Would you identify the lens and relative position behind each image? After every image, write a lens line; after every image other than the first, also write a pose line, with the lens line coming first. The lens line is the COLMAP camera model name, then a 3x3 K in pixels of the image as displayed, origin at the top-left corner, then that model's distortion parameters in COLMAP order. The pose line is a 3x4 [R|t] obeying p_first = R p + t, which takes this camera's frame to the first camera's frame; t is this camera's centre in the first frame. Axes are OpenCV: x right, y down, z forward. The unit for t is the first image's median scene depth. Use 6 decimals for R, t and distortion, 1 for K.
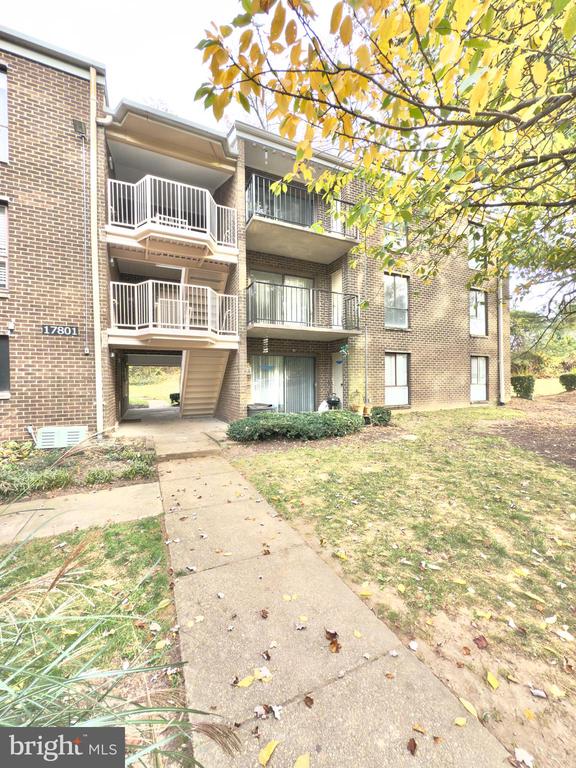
lens RADIAL K [[306.3, 0, 289.9], [0, 306.3, 385.6], [0, 0, 1]] dist [-0.003454, -0.000247]
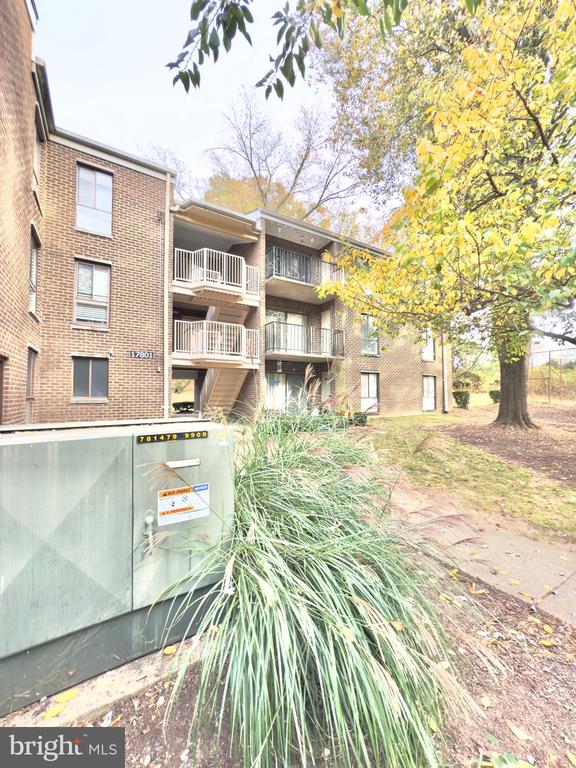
lens RADIAL K [[305.9, 0, 288.0], [0, 305.9, 384.0], [0, 0, 1]] dist [0.000144, -0.000018]
pose [[0.994666, 0.015804, 0.101934, -0.163543], [-0.011383, 0.998975, -0.043810, 0.005565], [-0.102521, 0.042416, 0.993826, -0.336307]]
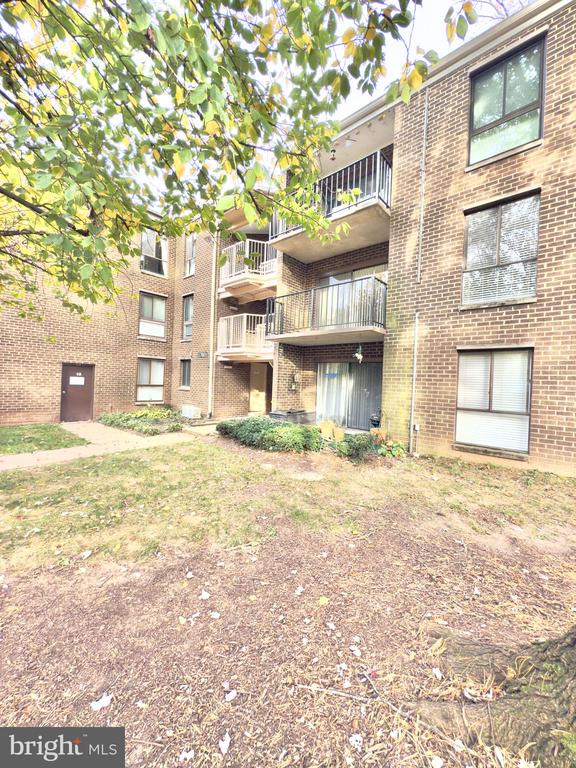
lens RADIAL K [[306.3, 0, 289.9], [0, 306.3, 385.6], [0, 0, 1]] dist [-0.003454, -0.000247]
pose [[0.395760, 0.032886, -0.917765, 0.828930], [-0.059579, 0.998173, 0.010076, -0.033501], [0.916419, 0.050692, 0.396996, 0.557137]]
